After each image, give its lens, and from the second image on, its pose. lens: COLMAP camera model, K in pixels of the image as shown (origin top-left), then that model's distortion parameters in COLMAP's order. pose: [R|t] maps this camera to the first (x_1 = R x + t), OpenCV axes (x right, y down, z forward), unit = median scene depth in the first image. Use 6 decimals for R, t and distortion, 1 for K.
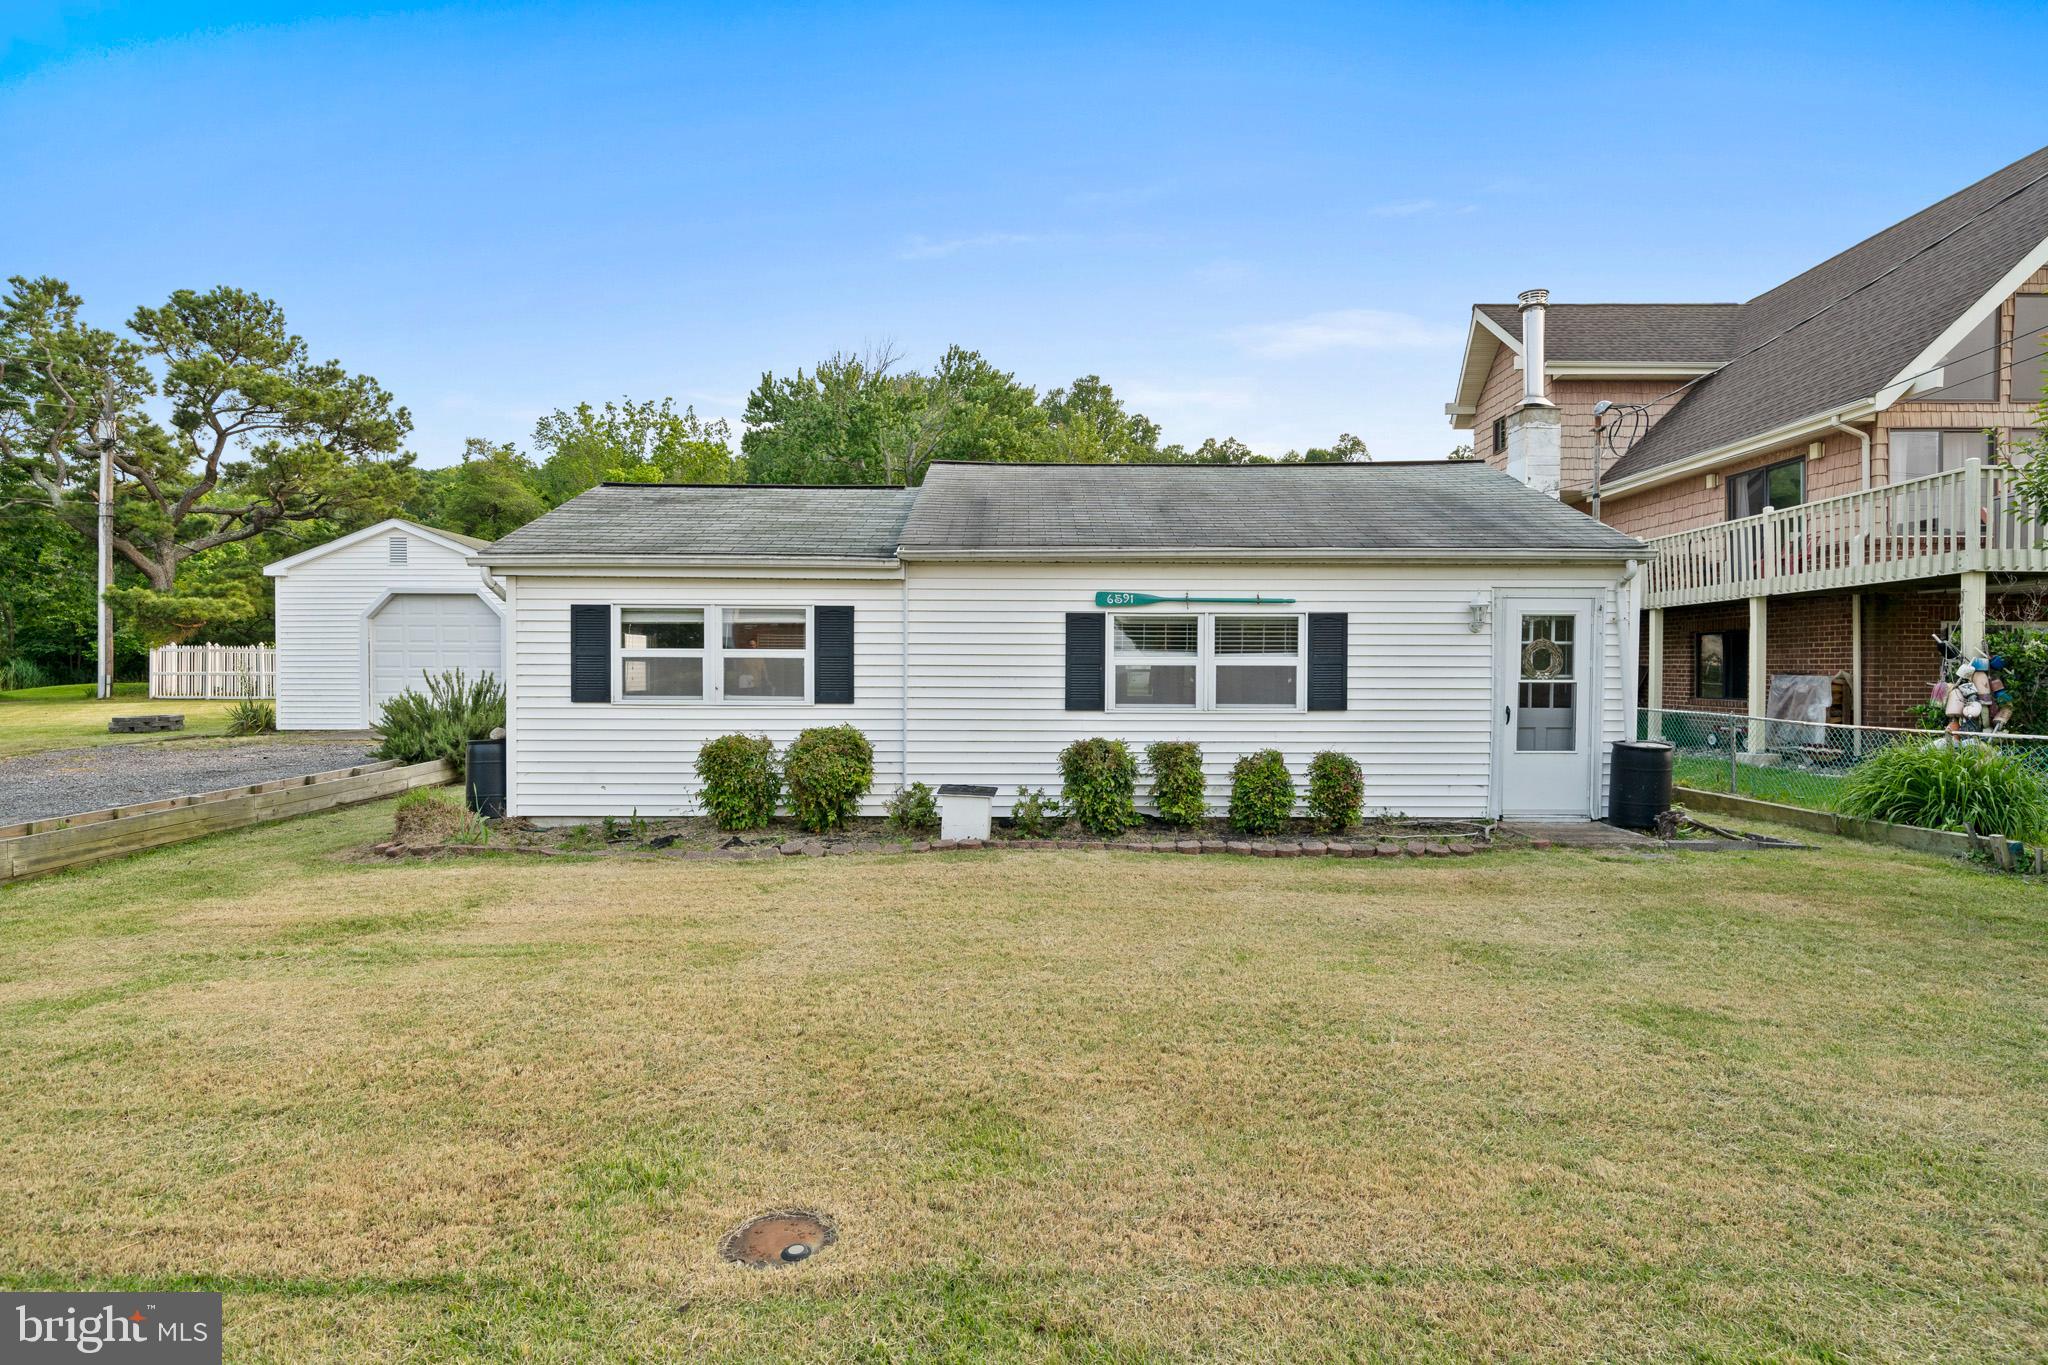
lens RADIAL K [[1032.8, 0, 1038.1], [0, 1032.8, 687.3], [0, 0, 1]] dist [0.000977, -0.000379]
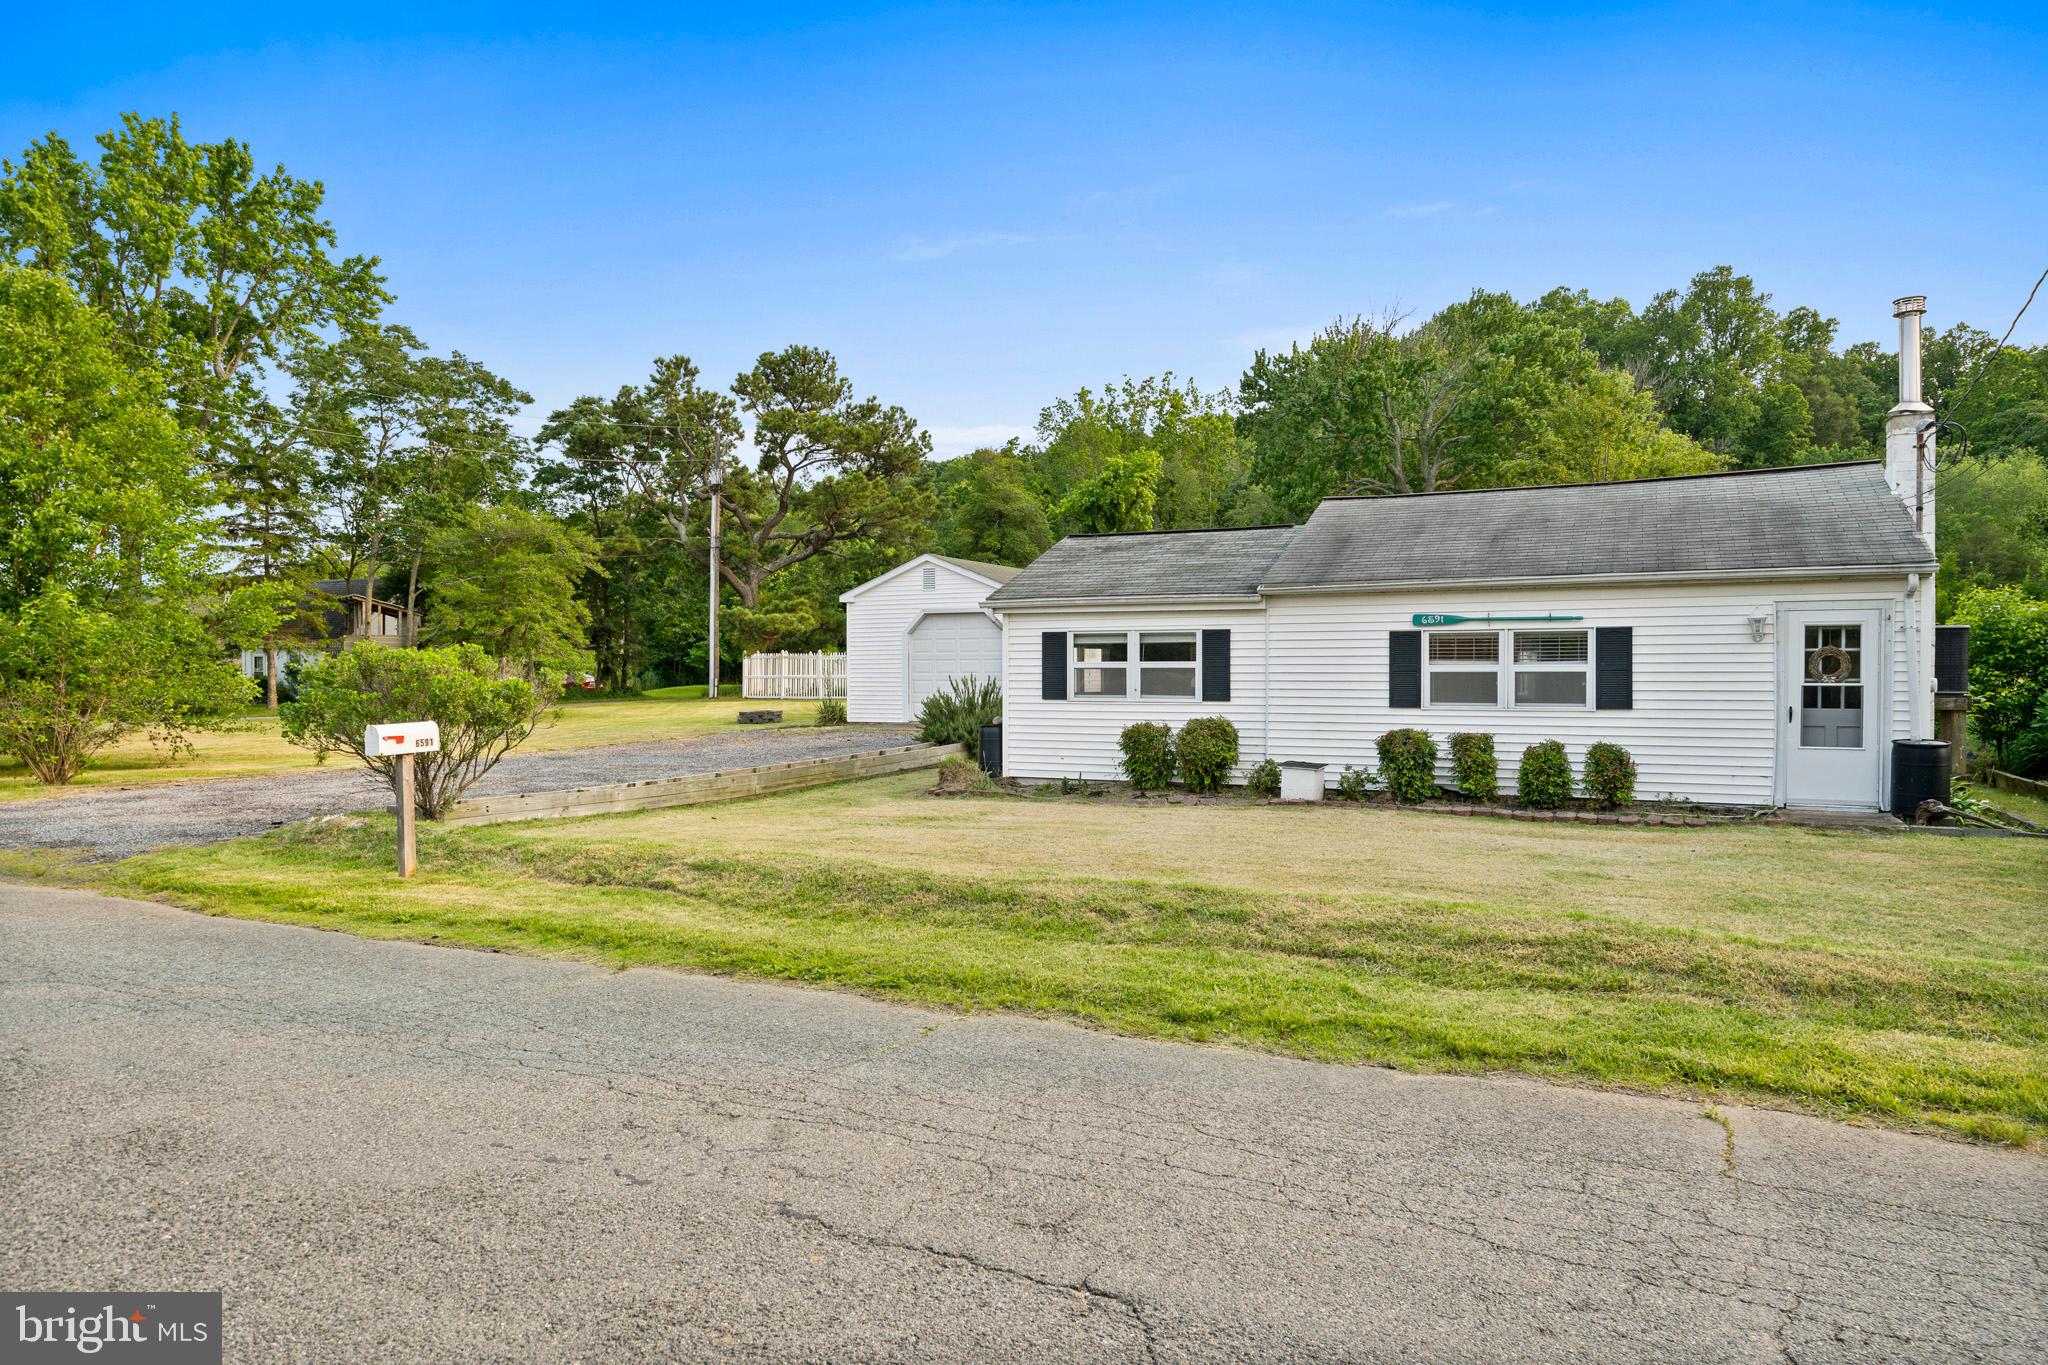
lens RADIAL K [[1278.1, 0, 1027.9], [0, 1278.1, 685.2], [0, 0, 1]] dist [0.004645, -0.004216]
pose [[0.894777, 0.000131, -0.446513, 0.331838], [-0.001856, 0.999992, -0.003426, 0.001144], [0.446510, 0.003894, 0.894770, -0.616132]]
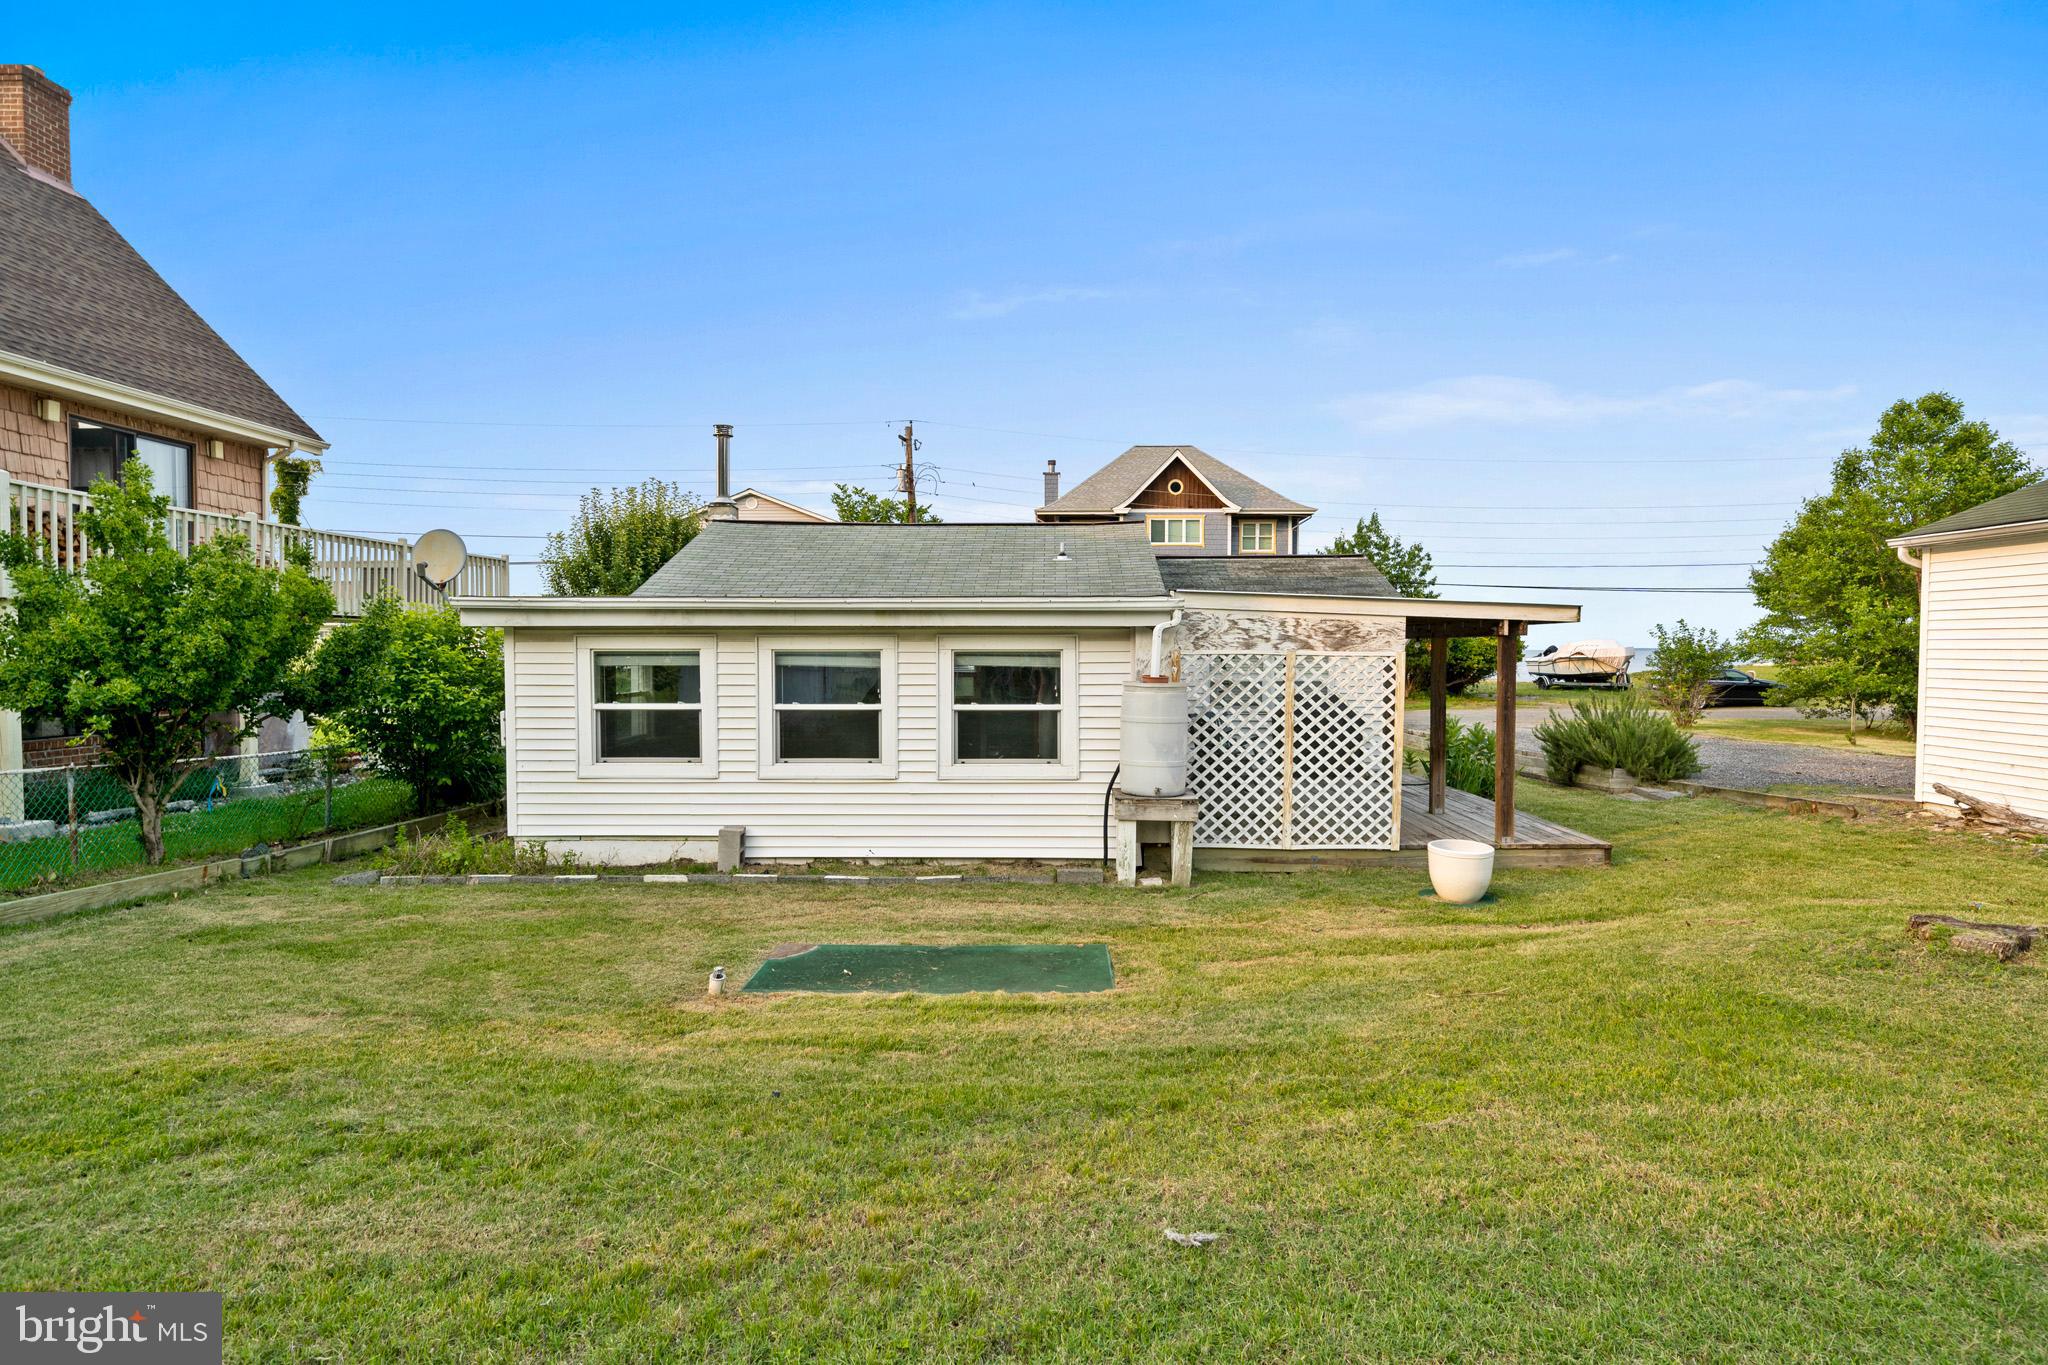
lens RADIAL K [[1032.8, 0, 1035.6], [0, 1032.8, 690.8], [0, 0, 1]] dist [0.000977, -0.000379]
pose [[-0.999897, -0.002895, 0.014074, 0.015006], [-0.002157, 0.998638, 0.052136, -0.101075], [-0.014206, 0.052101, -0.998541, 3.070221]]
